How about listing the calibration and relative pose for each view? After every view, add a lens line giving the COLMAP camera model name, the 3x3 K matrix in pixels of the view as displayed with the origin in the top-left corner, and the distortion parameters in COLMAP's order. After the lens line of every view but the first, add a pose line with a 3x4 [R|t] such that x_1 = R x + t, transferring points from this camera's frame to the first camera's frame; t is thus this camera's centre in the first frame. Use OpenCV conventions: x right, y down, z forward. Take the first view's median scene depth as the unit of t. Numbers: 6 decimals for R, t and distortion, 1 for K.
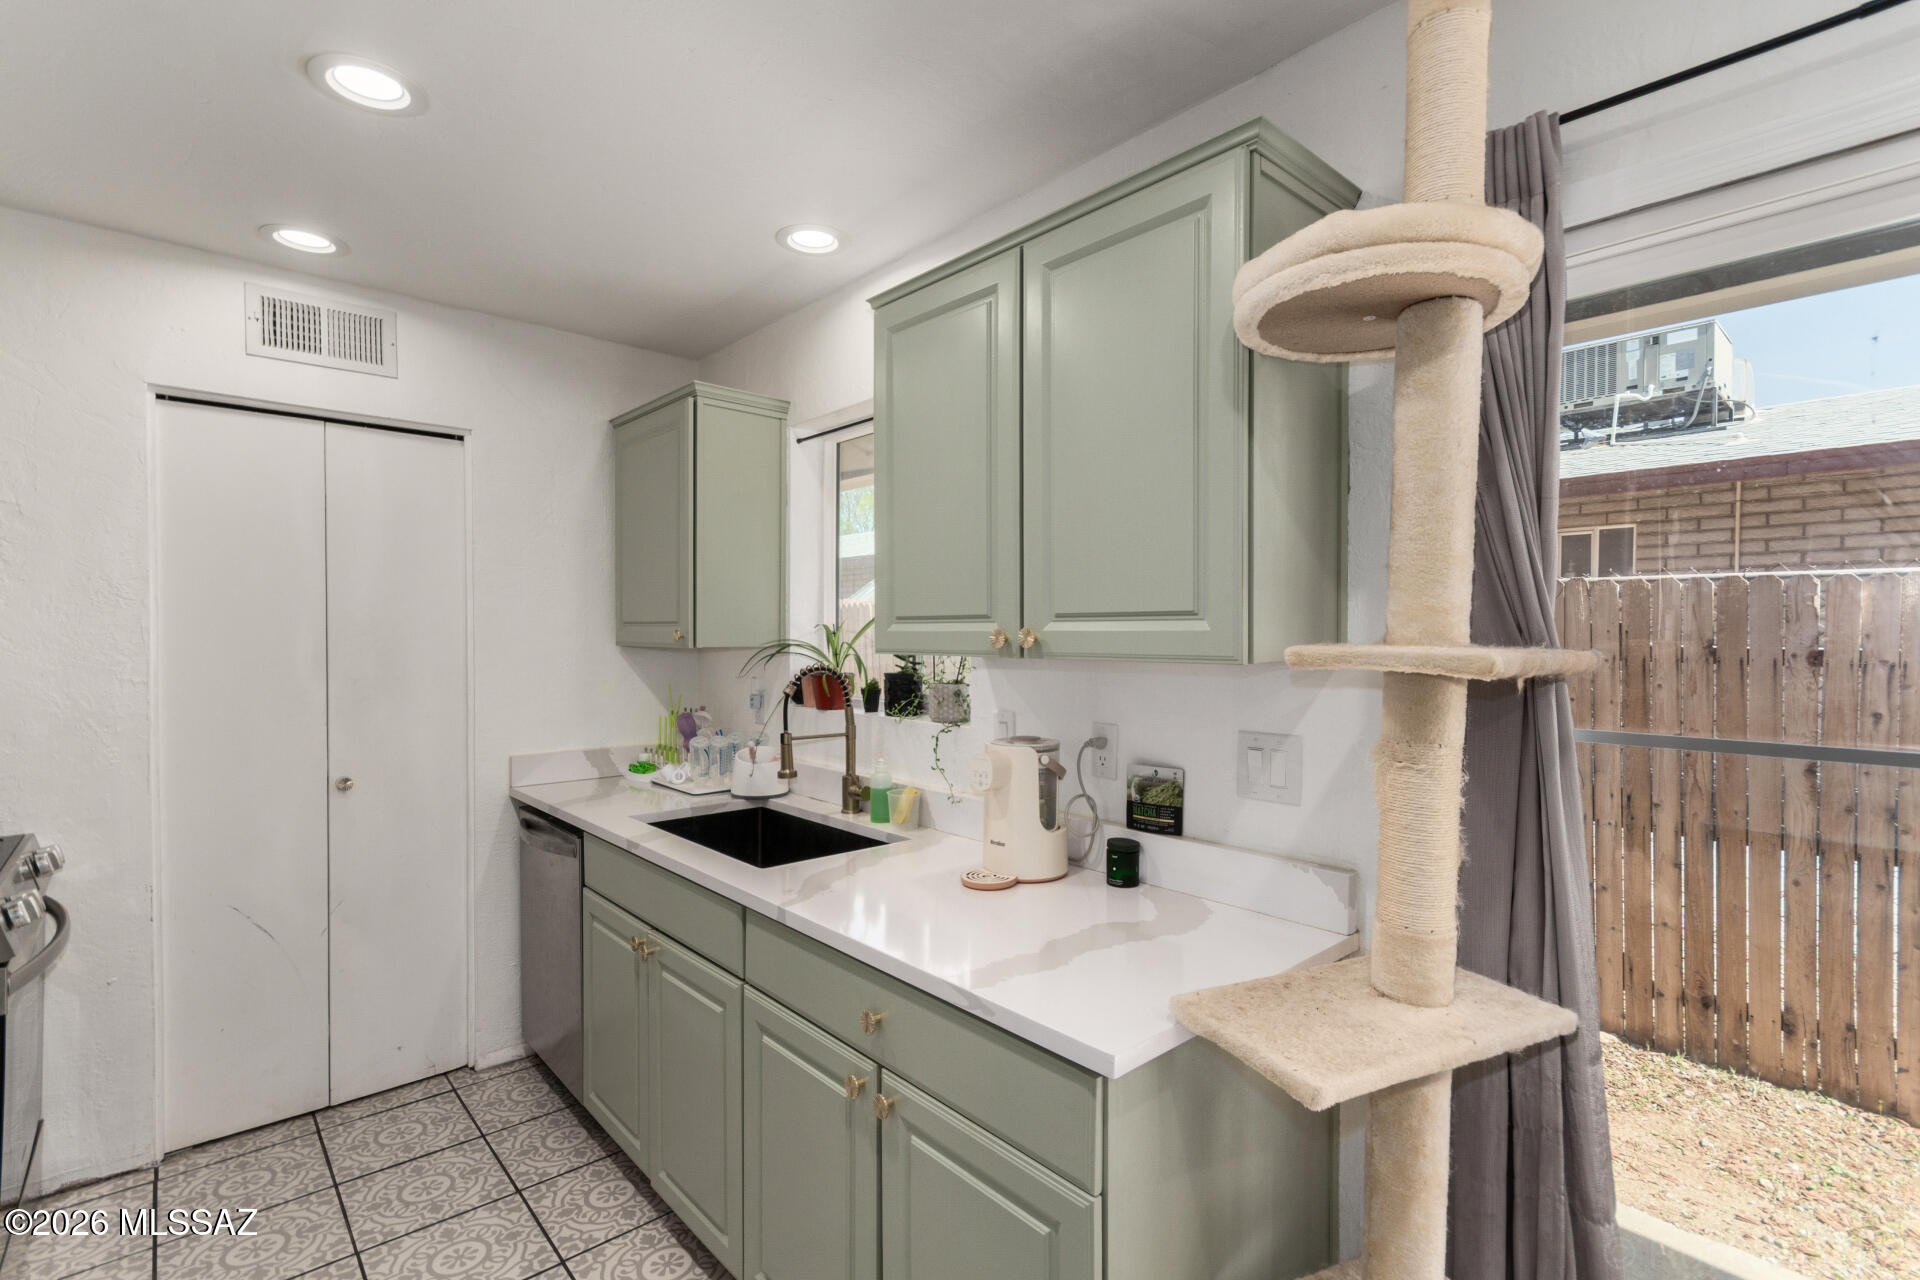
lens RADIAL K [[884.9, 0, 979.3], [0, 884.9, 645.1], [0, 0, 1]] dist [-0.001961, -0.000539]
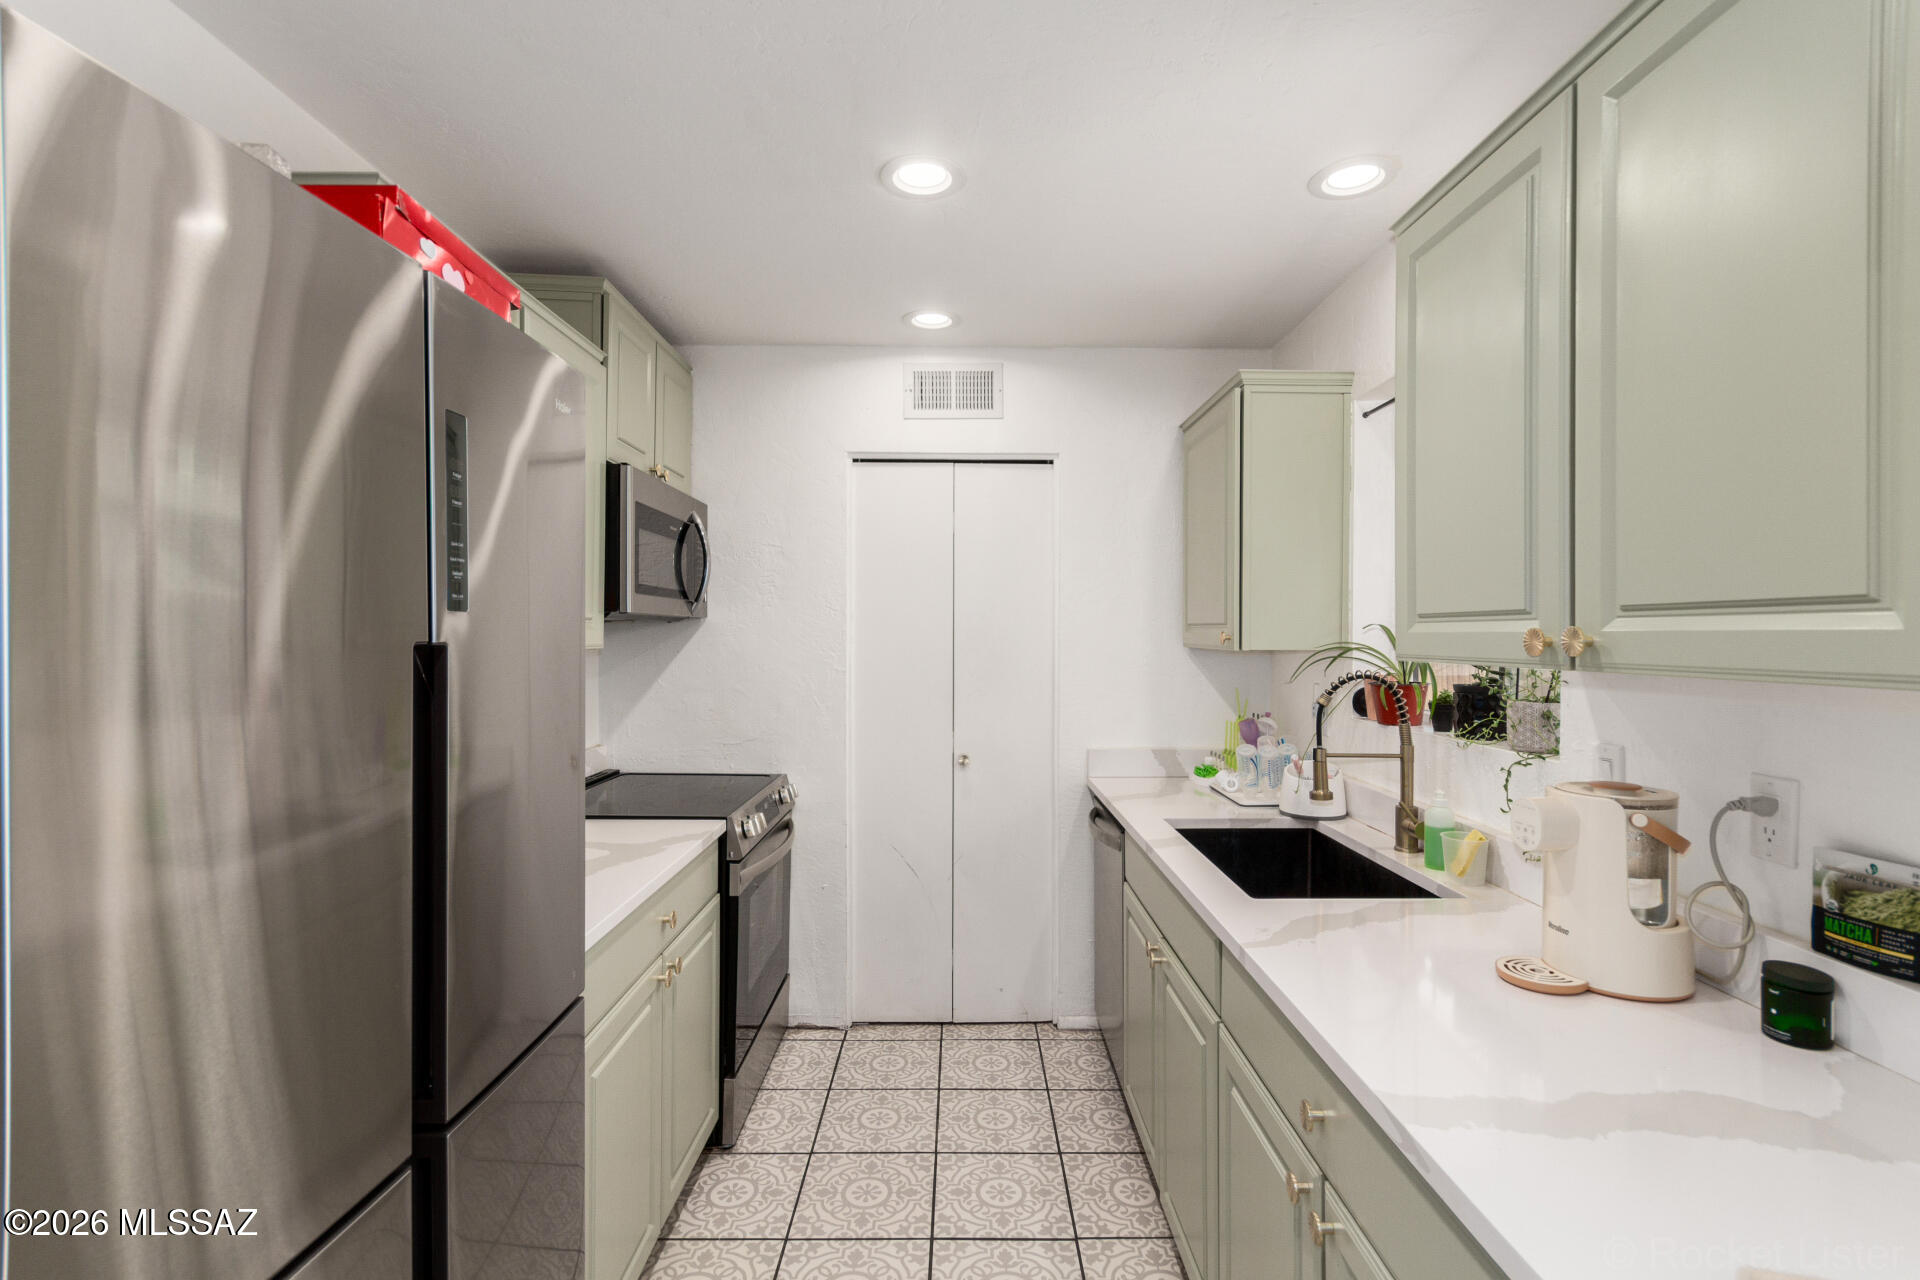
lens RADIAL K [[884.9, 0, 968.7], [0, 884.9, 637.3], [0, 0, 1]] dist [-0.001961, -0.000539]
pose [[0.740408, 0.001877, -0.672156, 0.115619], [-0.009581, 0.999924, -0.007761, -0.000900], [0.672090, 0.012186, 0.740369, 0.116452]]
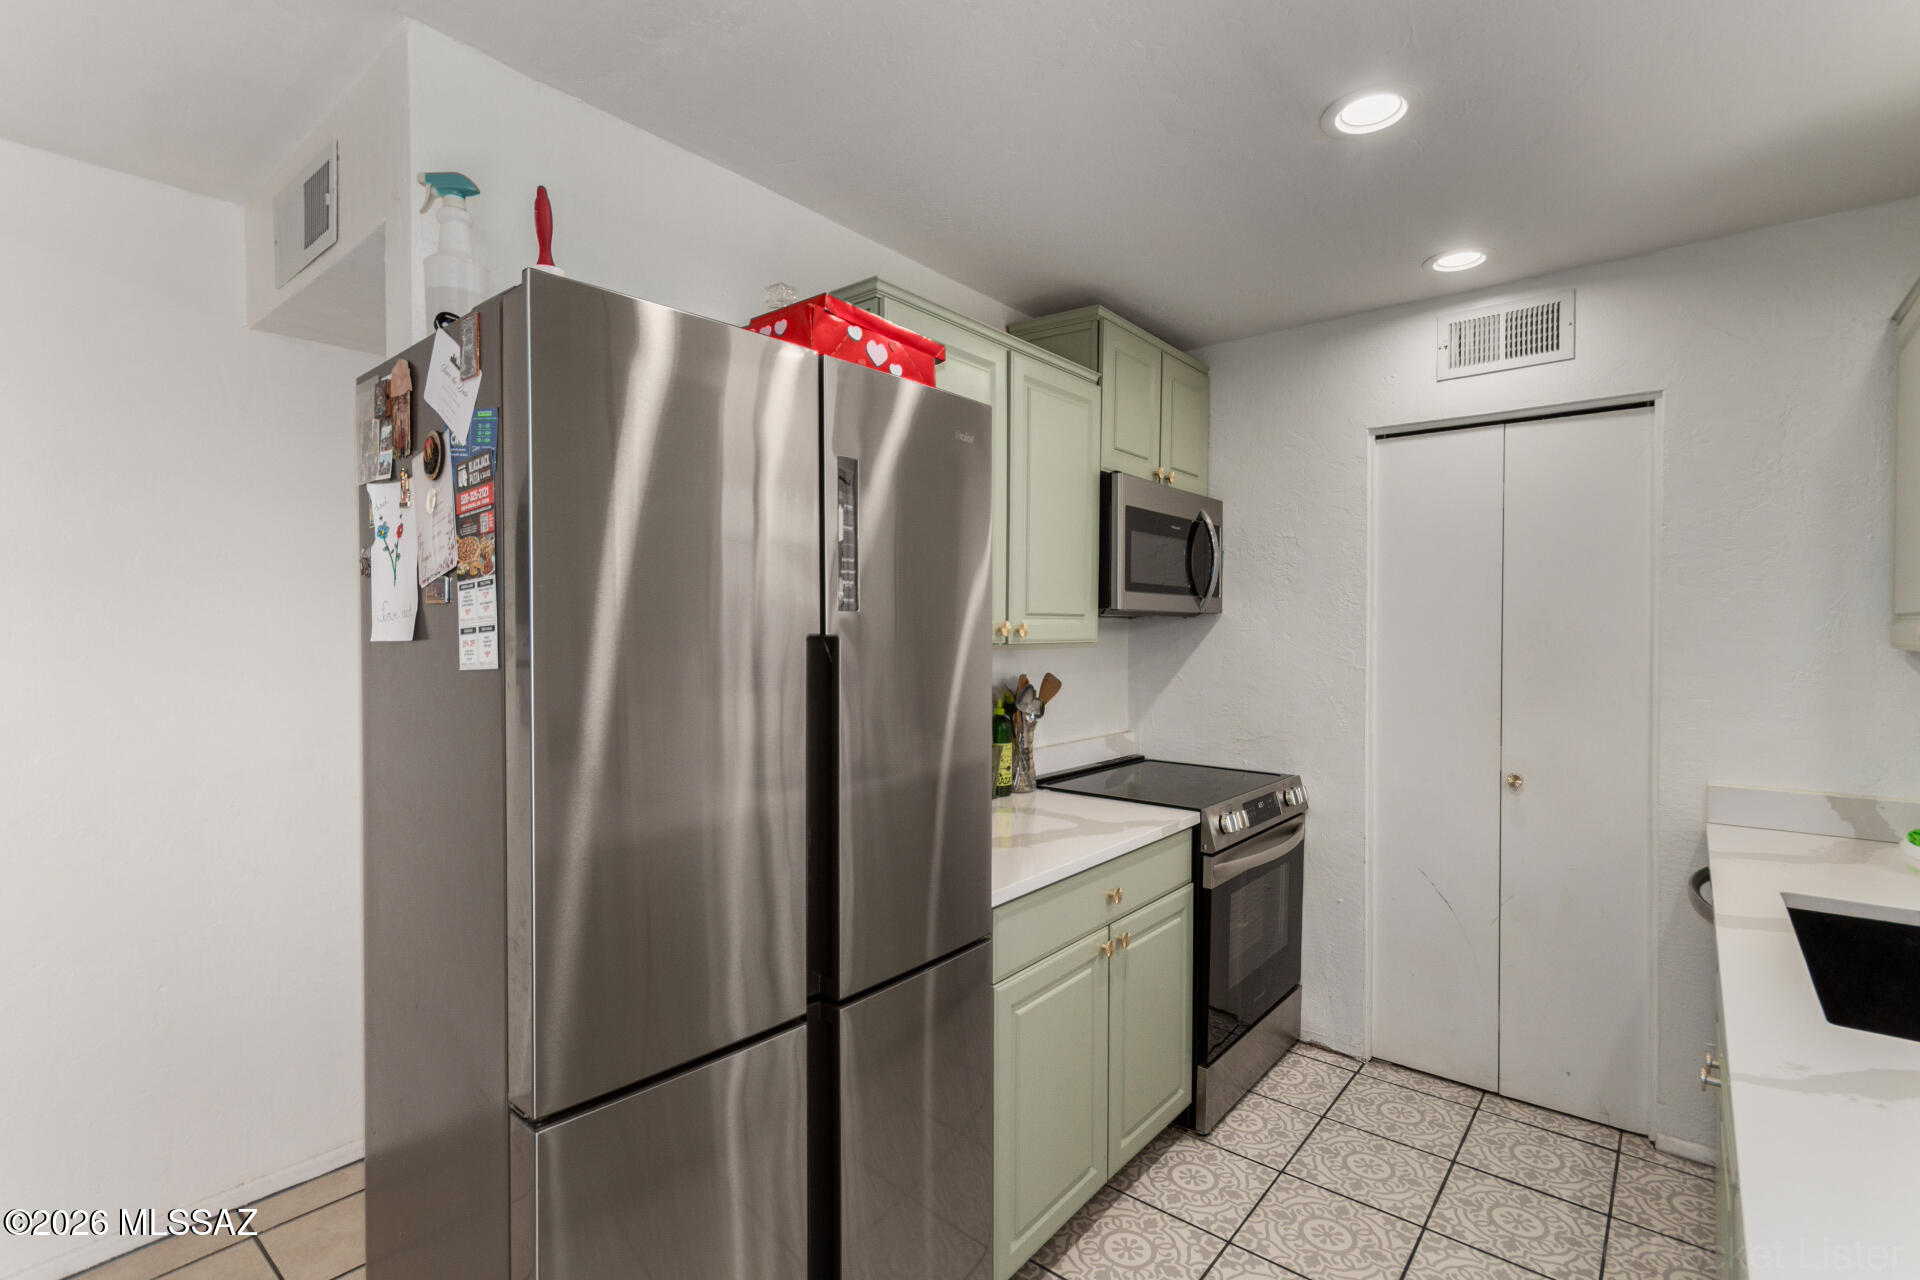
lens RADIAL K [[884.9, 0, 964.8], [0, 884.9, 637.6], [0, 0, 1]] dist [-0.001961, -0.000539]
pose [[0.134782, 0.007538, -0.990847, 0.214227], [-0.015145, 0.999870, 0.005547, -0.001436], [0.990759, 0.014258, 0.134879, 0.274962]]
